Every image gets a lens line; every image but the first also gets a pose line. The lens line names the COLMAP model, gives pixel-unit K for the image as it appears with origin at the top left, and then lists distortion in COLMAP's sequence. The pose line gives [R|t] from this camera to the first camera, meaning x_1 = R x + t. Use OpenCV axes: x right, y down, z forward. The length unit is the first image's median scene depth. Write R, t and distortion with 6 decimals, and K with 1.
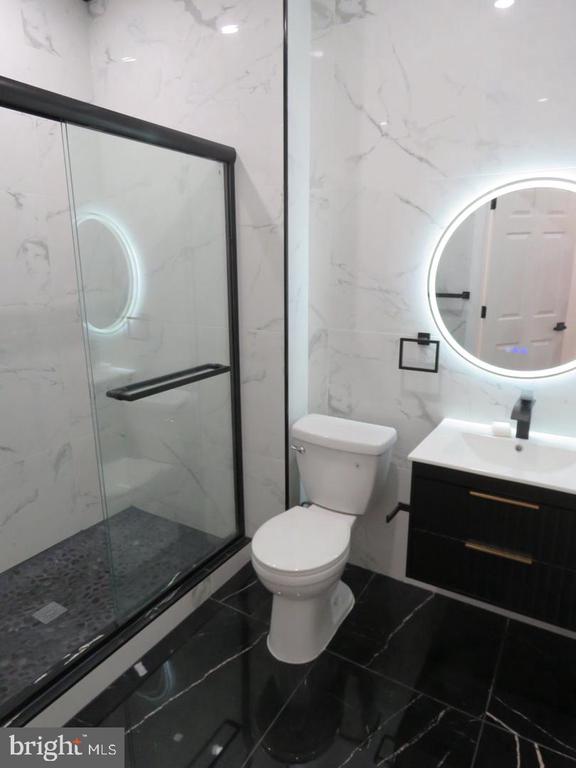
lens RADIAL K [[483.7, 0, 287.1], [0, 483.7, 381.5], [0, 0, 1]] dist [-0.009543, -0.002311]
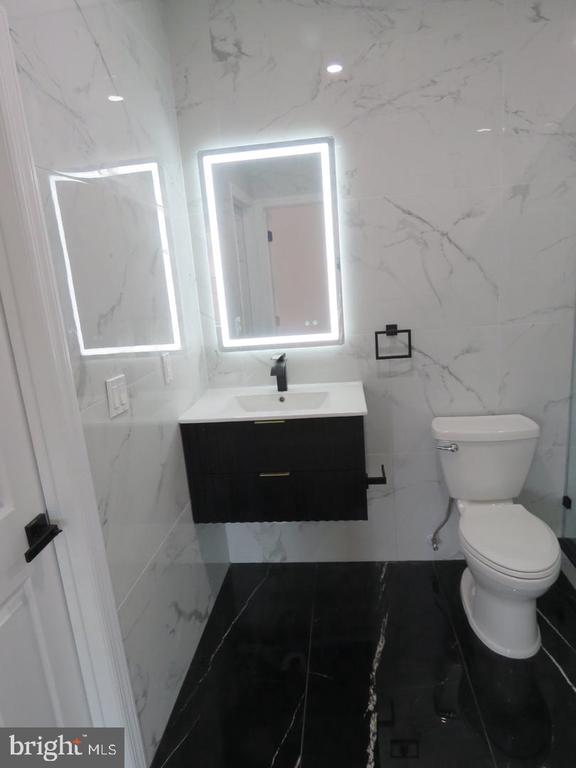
lens RADIAL K [[483.7, 0, 286.8], [0, 483.7, 382.4], [0, 0, 1]] dist [-0.009543, -0.002311]
pose [[0.898281, -0.167999, 0.406038, -0.409142], [0.179028, 0.983783, 0.010976, -0.024895], [-0.401297, 0.062833, 0.913790, 0.087811]]
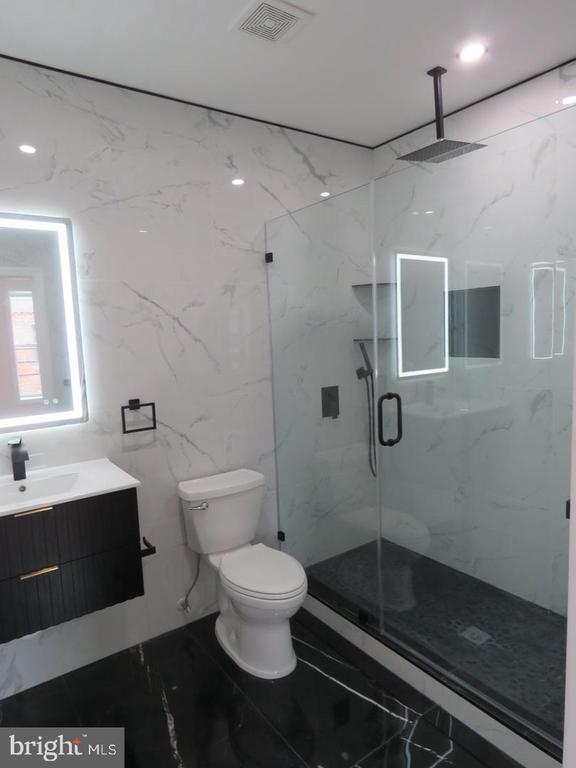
lens RADIAL K [[483.7, 0, 288.4], [0, 483.7, 382.6], [0, 0, 1]] dist [-0.009543, -0.002311]
pose [[0.392255, -0.113313, 0.912850, -0.630120], [0.258216, 0.966046, 0.008960, -0.053991], [-0.882871, 0.232198, 0.408196, 0.188697]]
